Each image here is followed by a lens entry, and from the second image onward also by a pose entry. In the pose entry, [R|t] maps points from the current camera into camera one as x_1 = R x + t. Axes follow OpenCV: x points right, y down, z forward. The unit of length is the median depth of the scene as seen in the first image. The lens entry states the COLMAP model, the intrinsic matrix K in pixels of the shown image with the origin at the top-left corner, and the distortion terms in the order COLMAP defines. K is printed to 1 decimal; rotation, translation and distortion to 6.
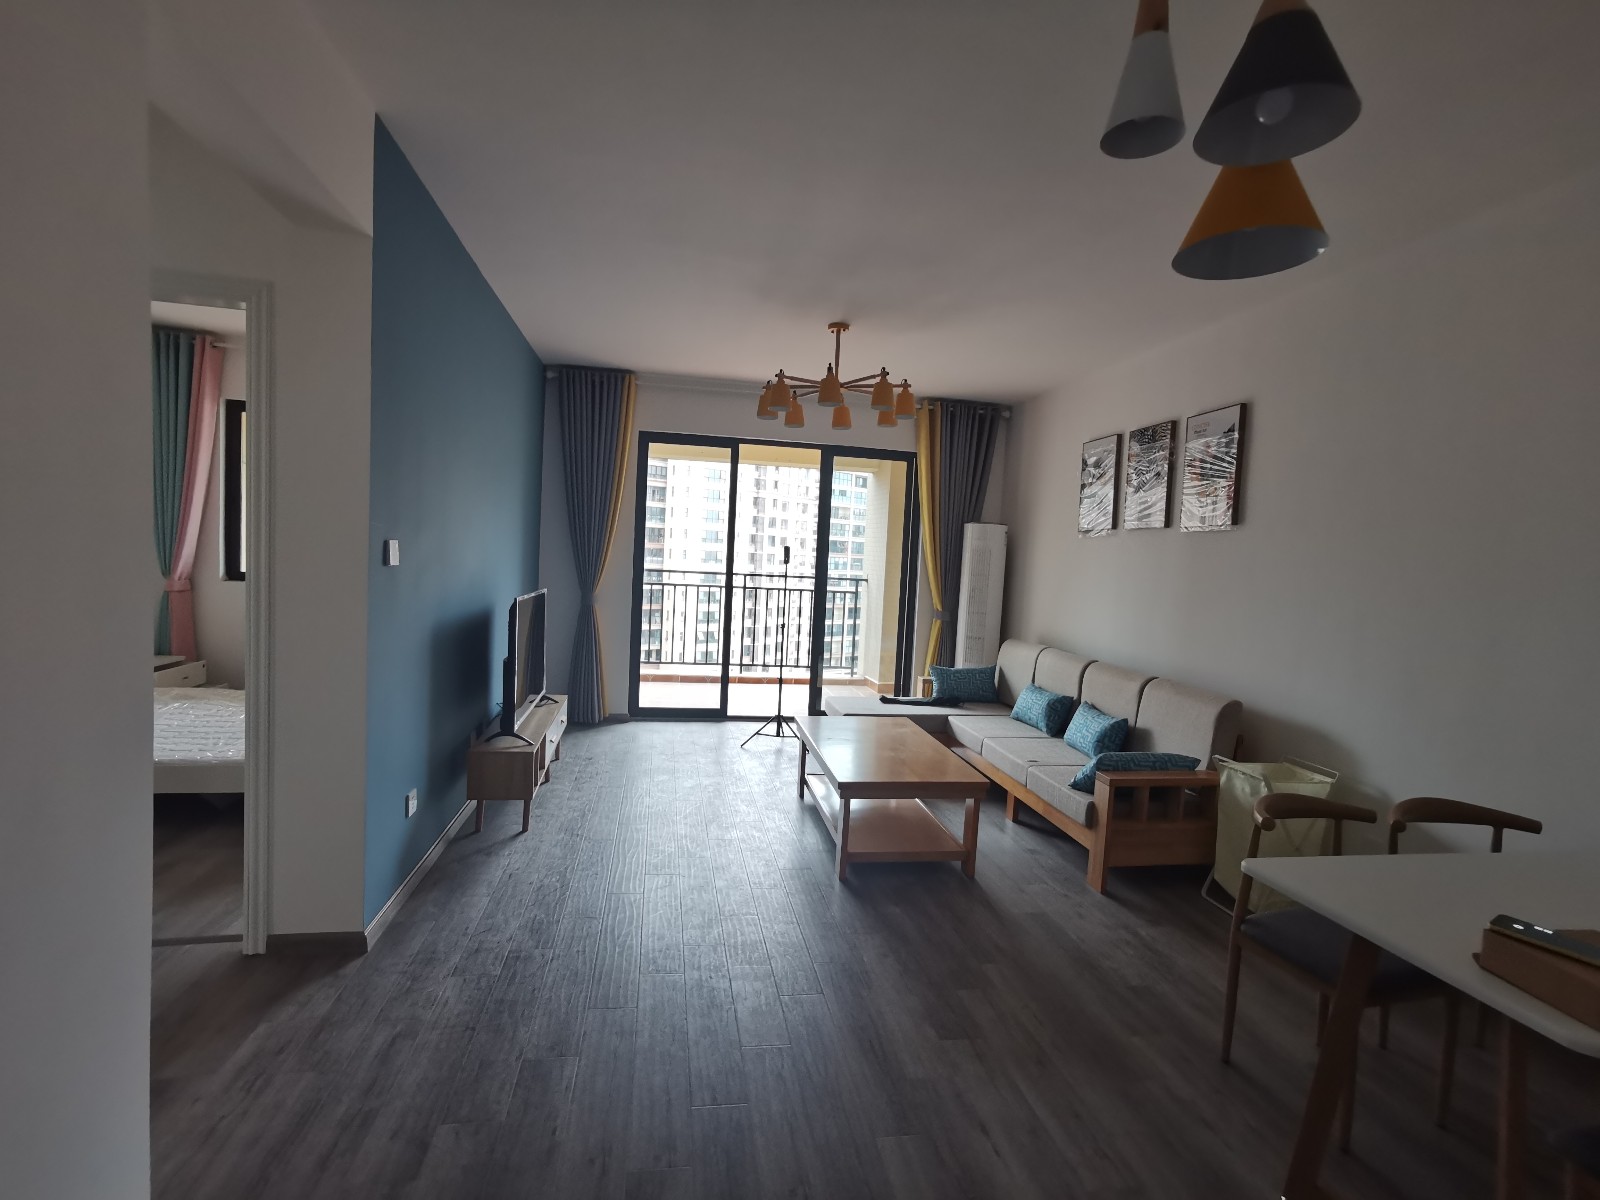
lens RADIAL K [[793.3, 0, 800.0], [0, 793.3, 600.0], [0, 0, 1]] dist [0.029885, 0.000212]
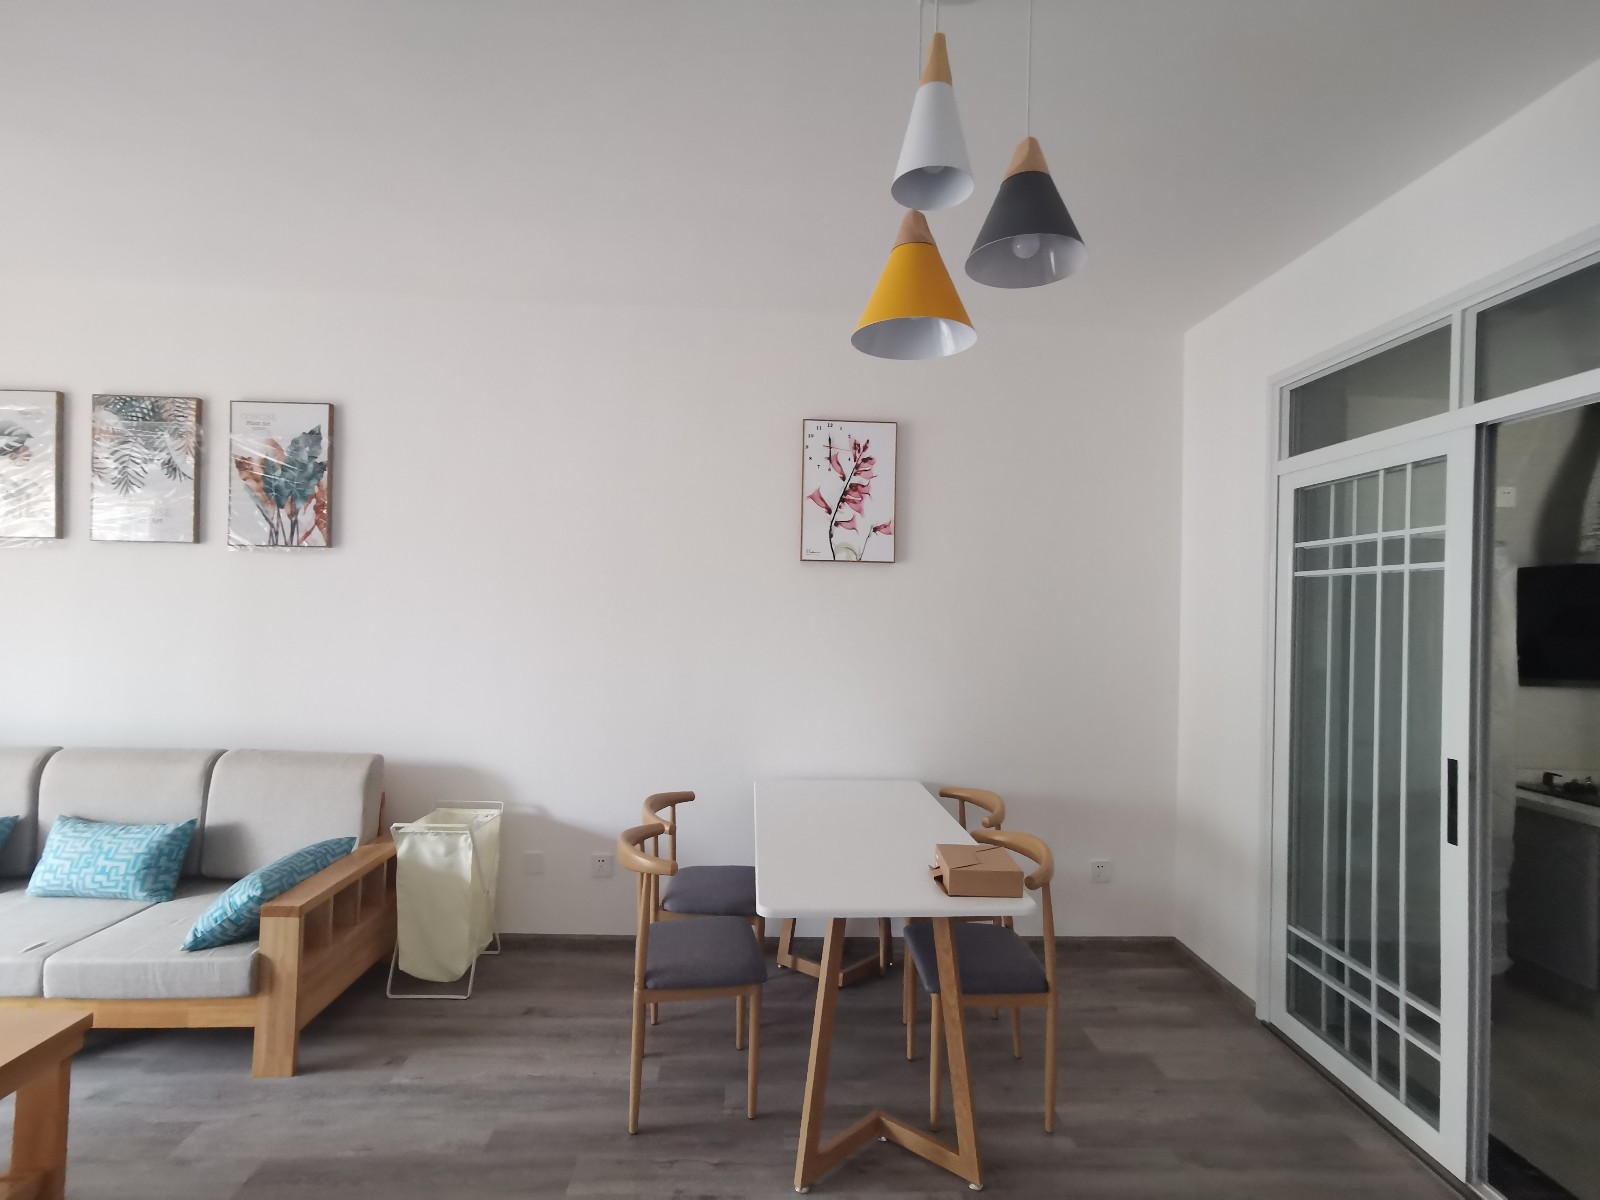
lens RADIAL K [[751.1, 0, 798.8], [0, 751.1, 610.8], [0, 0, 1]] dist [0.003706, 0.001212]
pose [[0.108817, -0.033167, 0.993508, -0.199359], [0.036957, 0.998887, 0.029299, -0.035422], [-0.993375, 0.033529, 0.109922, 0.456736]]
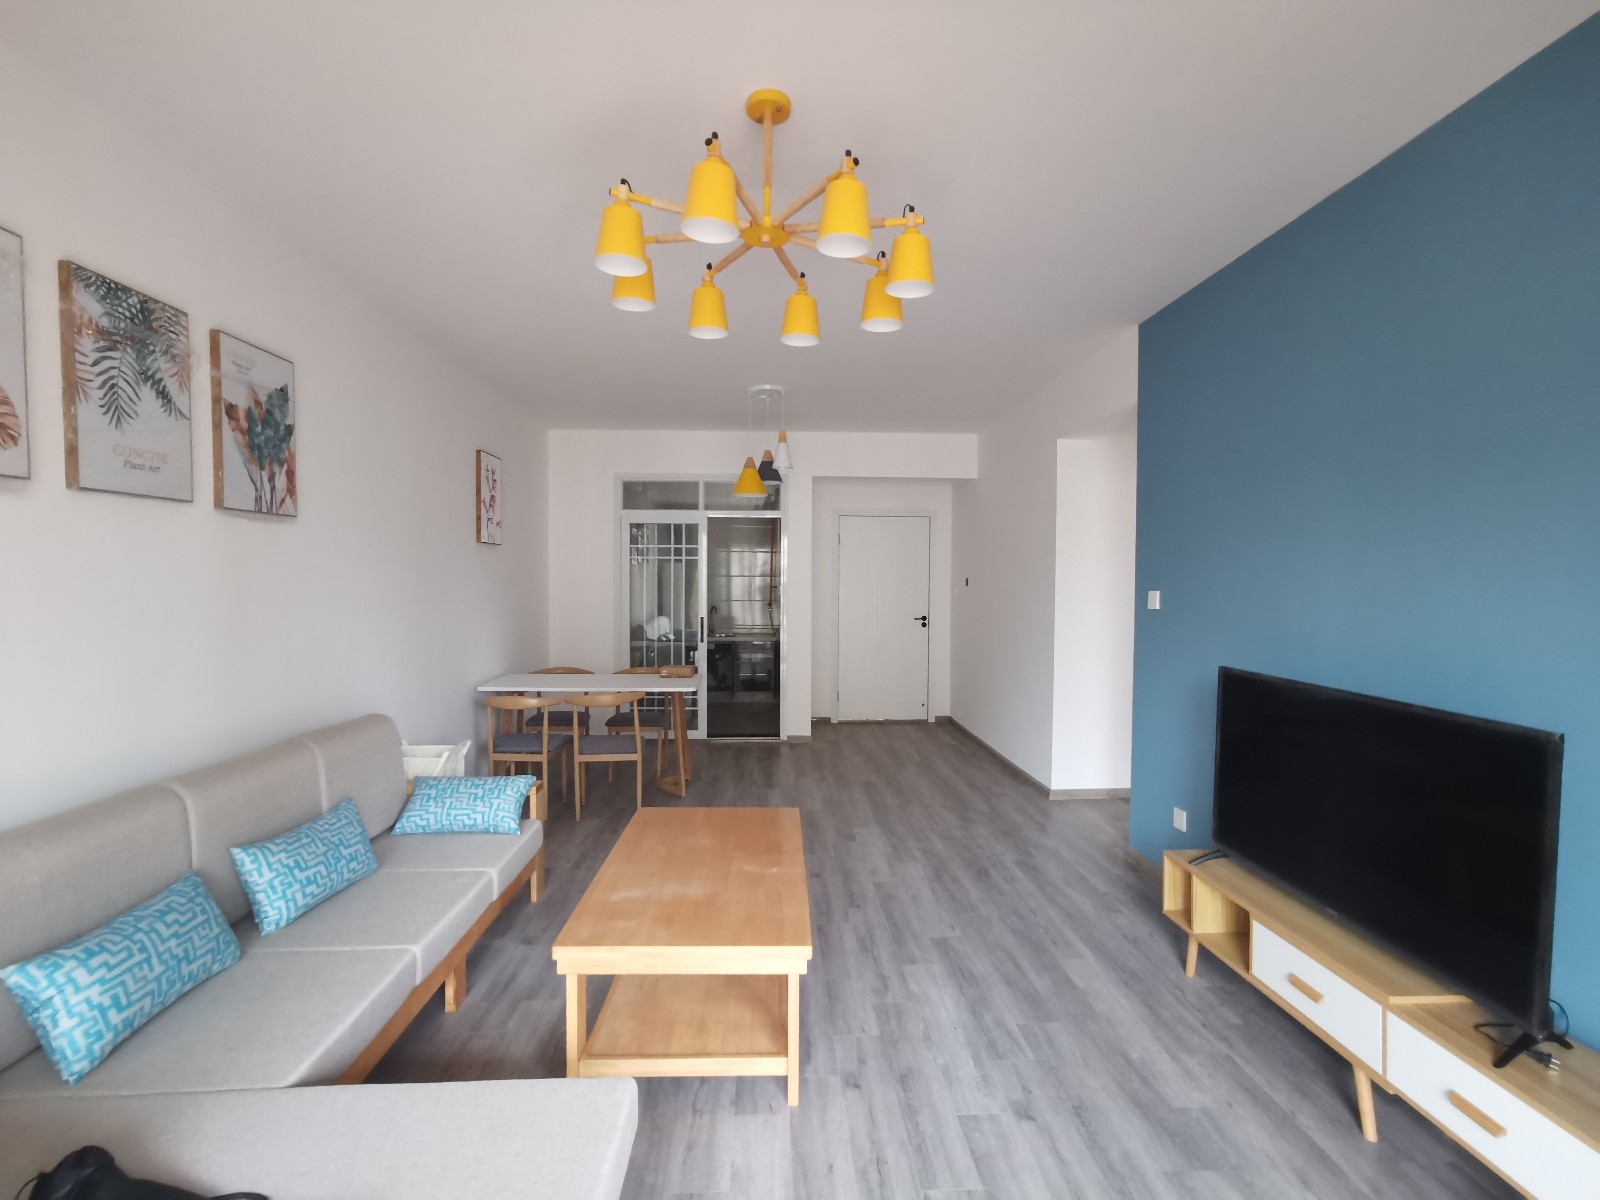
lens RADIAL K [[793.3, 0, 800.0], [0, 793.3, 600.0], [0, 0, 1]] dist [0.029885, 0.000212]
pose [[-0.993957, -0.052409, 0.096447, -0.030462], [-0.043790, 0.995032, 0.089413, -0.113979], [-0.100654, 0.084649, -0.991314, 1.876476]]
